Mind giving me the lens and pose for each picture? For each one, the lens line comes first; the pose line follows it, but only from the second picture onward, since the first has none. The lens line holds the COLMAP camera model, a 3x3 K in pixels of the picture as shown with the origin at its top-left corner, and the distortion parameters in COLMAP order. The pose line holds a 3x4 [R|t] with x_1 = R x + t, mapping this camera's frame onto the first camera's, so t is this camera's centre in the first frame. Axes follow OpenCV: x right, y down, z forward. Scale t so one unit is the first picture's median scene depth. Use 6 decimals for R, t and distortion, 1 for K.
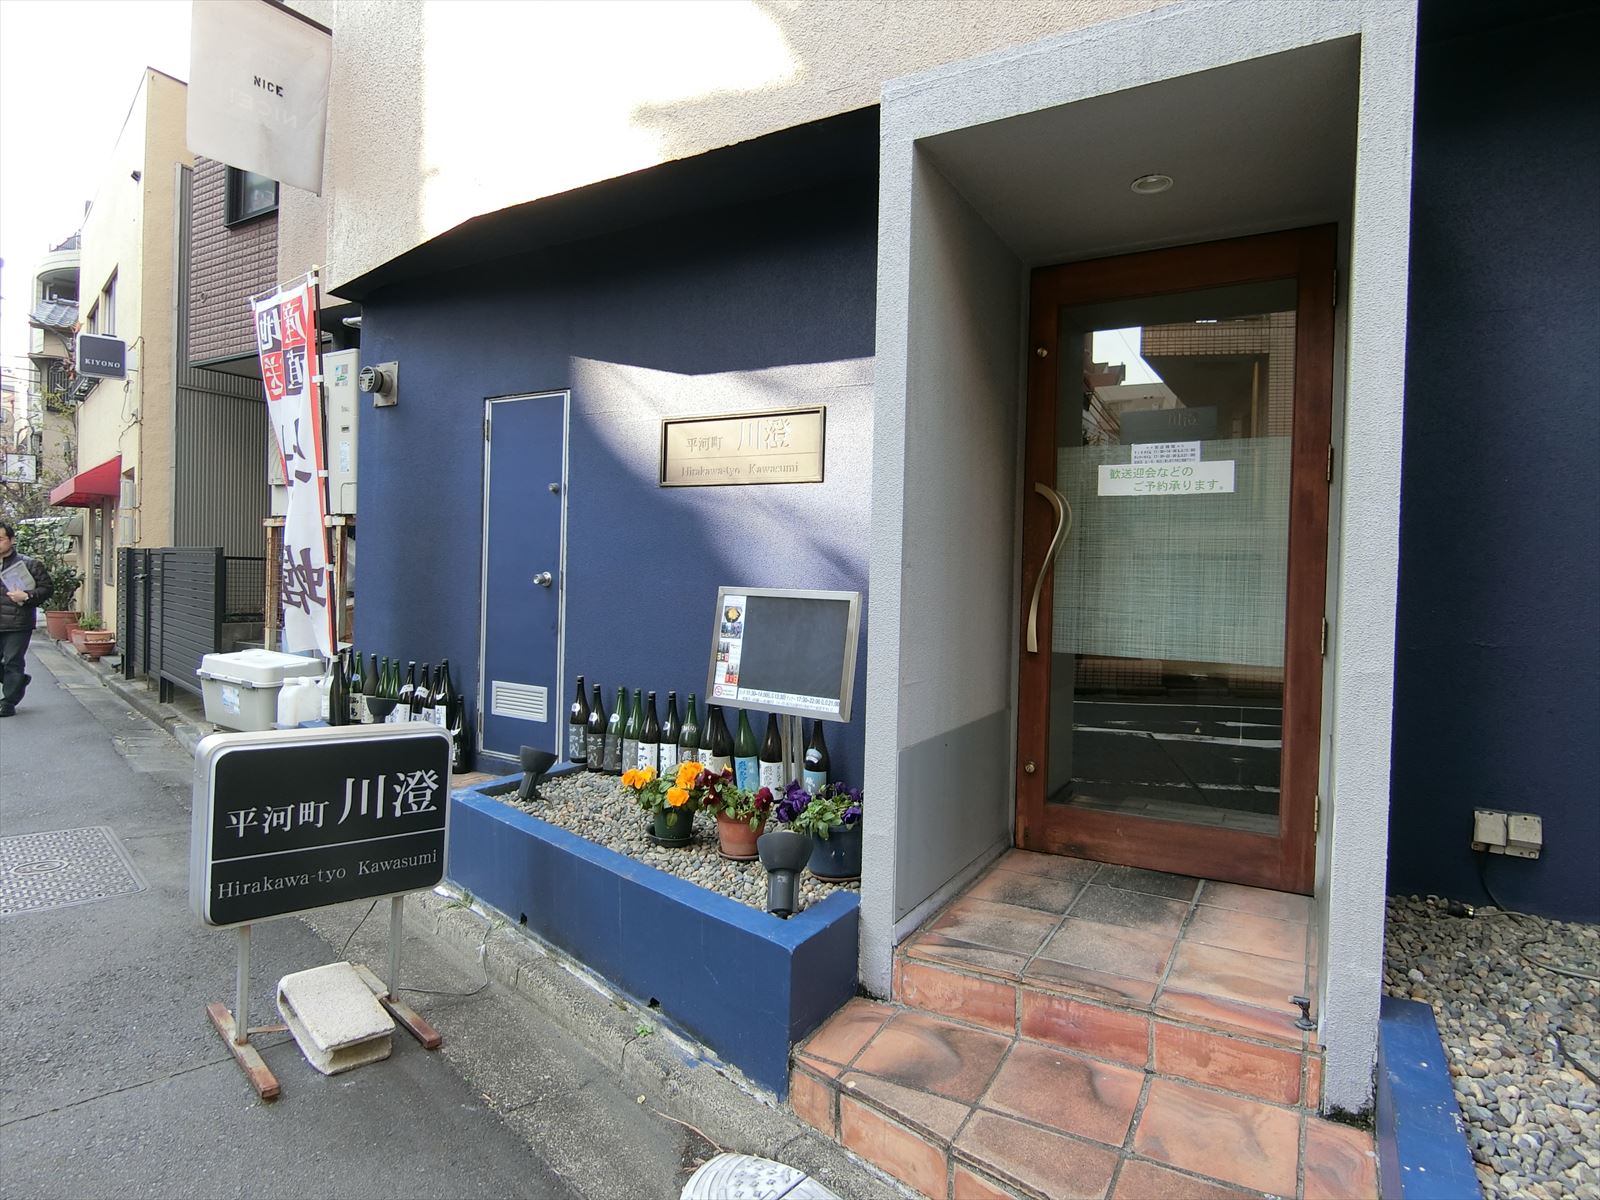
lens RADIAL K [[879.7, 0, 796.6], [0, 879.7, 594.7], [0, 0, 1]] dist [-0.004106, -0.000676]
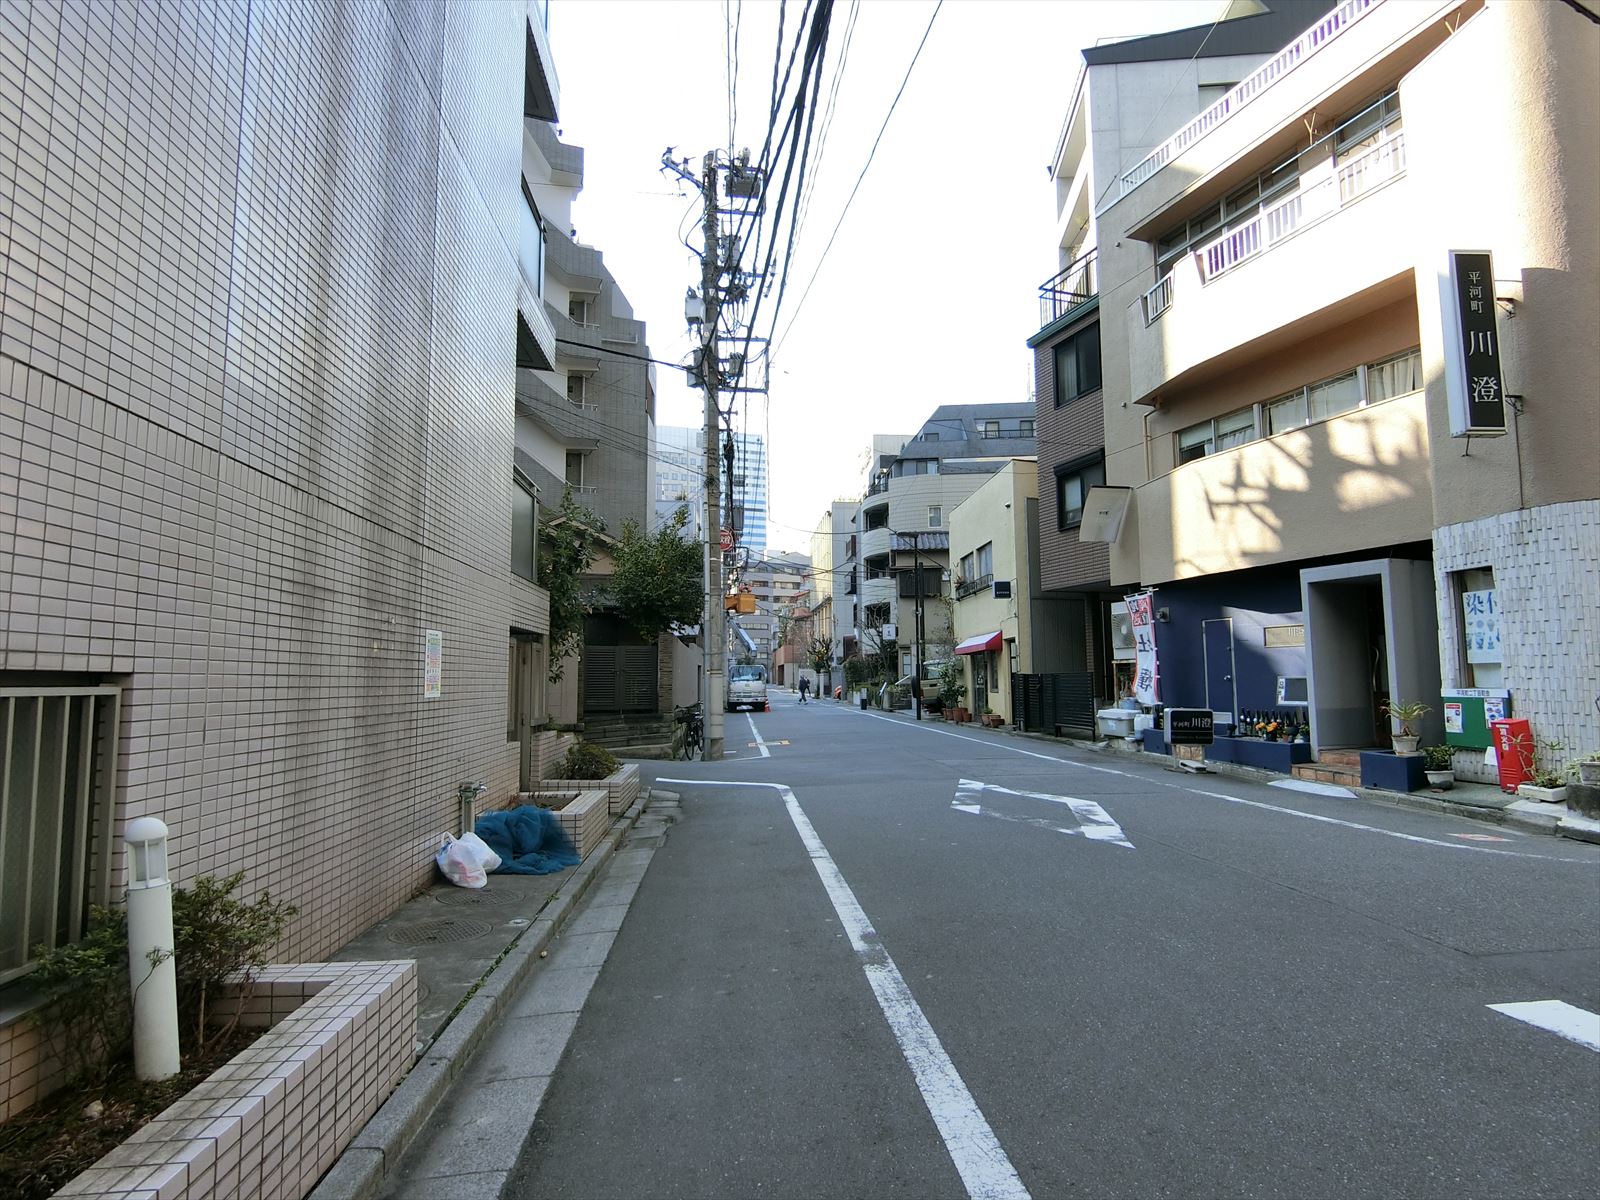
lens RADIAL K [[879.7, 0, 793.3], [0, 879.7, 601.8], [0, 0, 1]] dist [-0.004106, -0.000676]
pose [[0.758671, -0.095711, -0.644405, 0.626179], [0.018042, 0.991856, -0.126076, 0.086249], [0.651225, 0.084024, 0.754219, -2.572368]]
